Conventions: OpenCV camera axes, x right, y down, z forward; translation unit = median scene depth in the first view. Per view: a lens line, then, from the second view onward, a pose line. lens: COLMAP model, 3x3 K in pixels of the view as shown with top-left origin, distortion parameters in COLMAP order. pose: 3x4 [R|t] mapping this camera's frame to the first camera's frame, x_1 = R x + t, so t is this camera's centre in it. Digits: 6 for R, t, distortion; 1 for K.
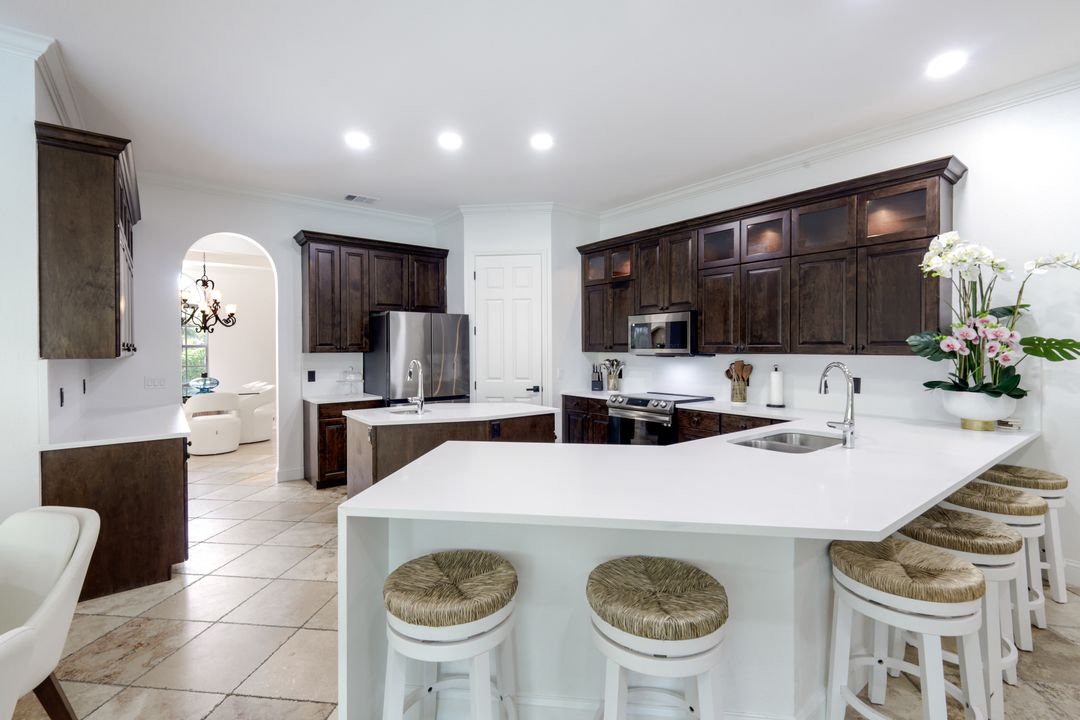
lens RADIAL K [[482.3, 0, 531.7], [0, 482.3, 358.2], [0, 0, 1]] dist [0.001616, -0.000226]
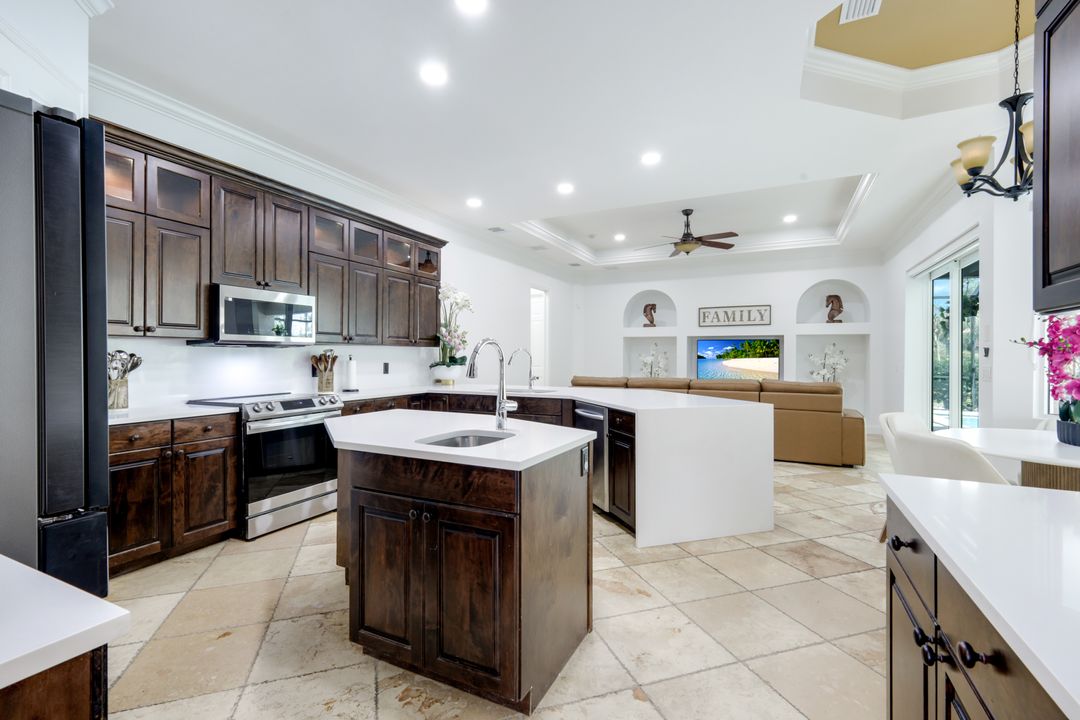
lens RADIAL K [[482.3, 0, 542.8], [0, 482.3, 360.3], [0, 0, 1]] dist [0.001616, -0.000226]
pose [[-0.444803, -0.010051, 0.895572, -0.572927], [0.011482, 0.999791, 0.016924, 0.010335], [-0.895555, 0.017811, -0.444594, 0.871413]]
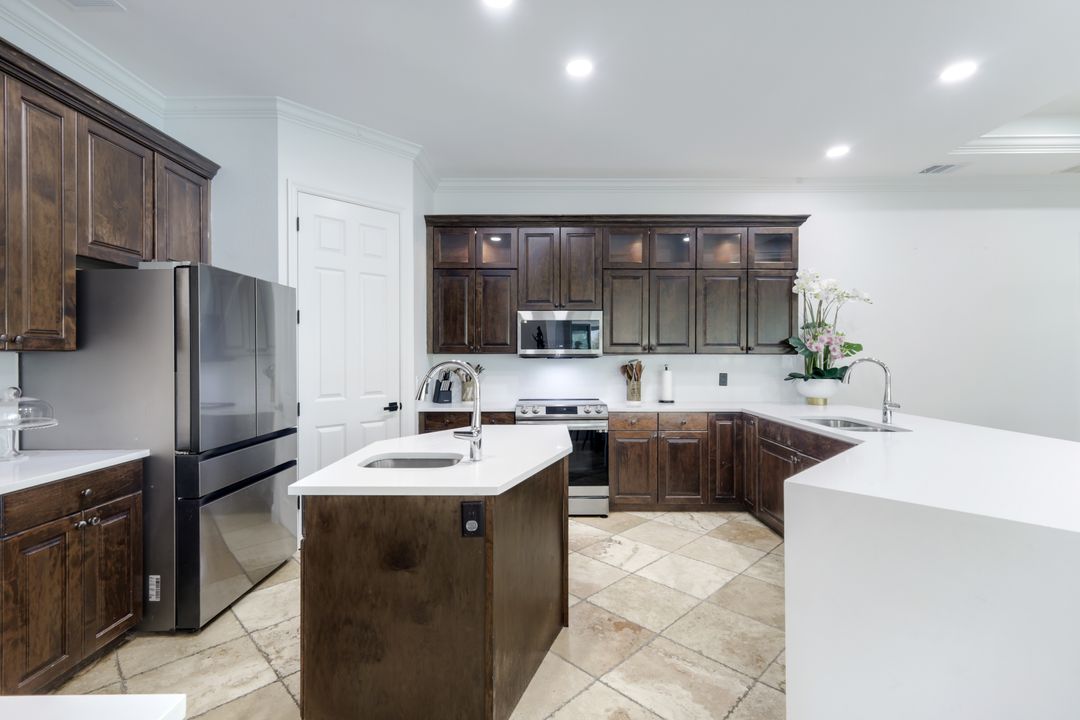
lens RADIAL K [[482.3, 0, 543.7], [0, 482.3, 356.4], [0, 0, 1]] dist [0.001616, -0.000226]
pose [[0.617059, -0.000720, 0.786916, -0.427337], [0.014244, 0.999846, -0.010255, 0.001975], [-0.786788, 0.017537, 0.616974, 0.425980]]
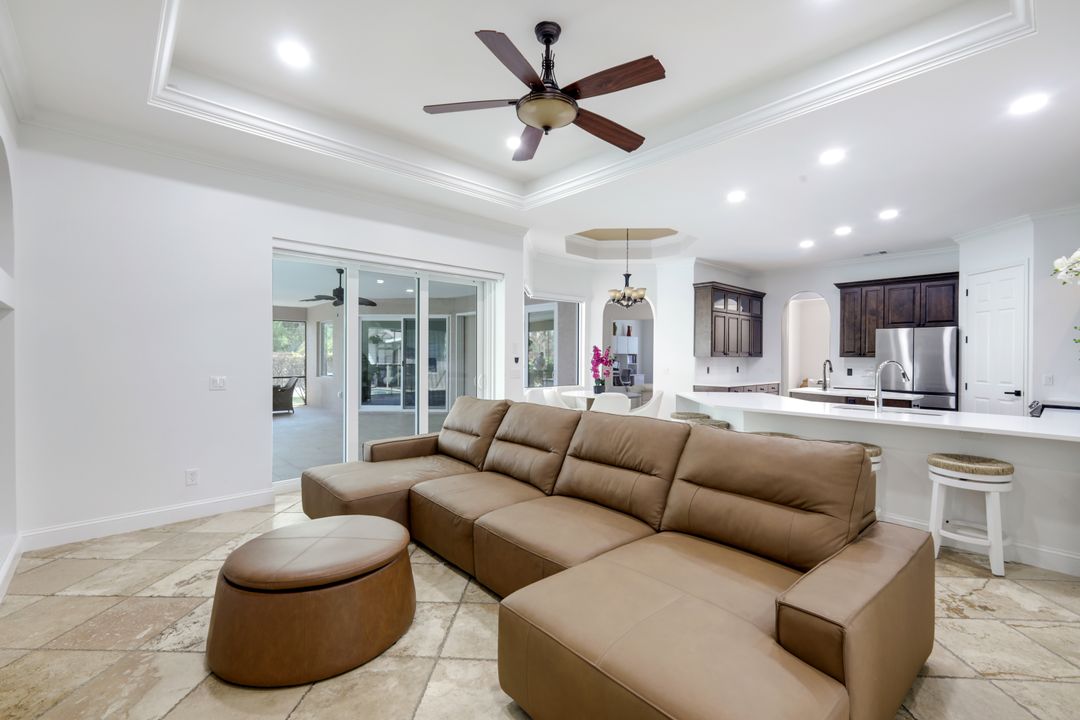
lens RADIAL K [[482.3, 0, 528.2], [0, 482.3, 356.6], [0, 0, 1]] dist [0.001616, -0.000226]
pose [[0.042299, 0.006370, -0.999085, 1.075992], [-0.021559, 0.999753, 0.005461, 0.001014], [0.998872, 0.021309, 0.042426, -0.116637]]
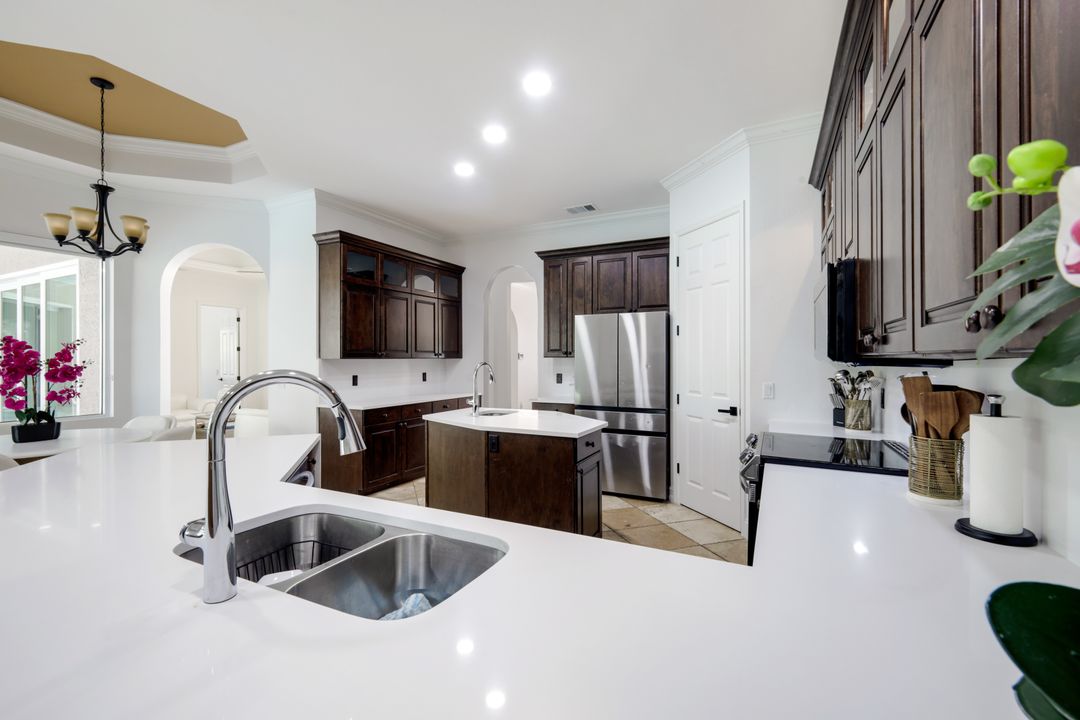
lens RADIAL K [[482.3, 0, 541.4], [0, 482.3, 358.7], [0, 0, 1]] dist [0.001616, -0.000226]
pose [[0.416552, 0.005022, -0.909098, 0.549831], [-0.012802, 0.999918, -0.000342, -0.007487], [0.909022, 0.011781, 0.416582, 0.495168]]
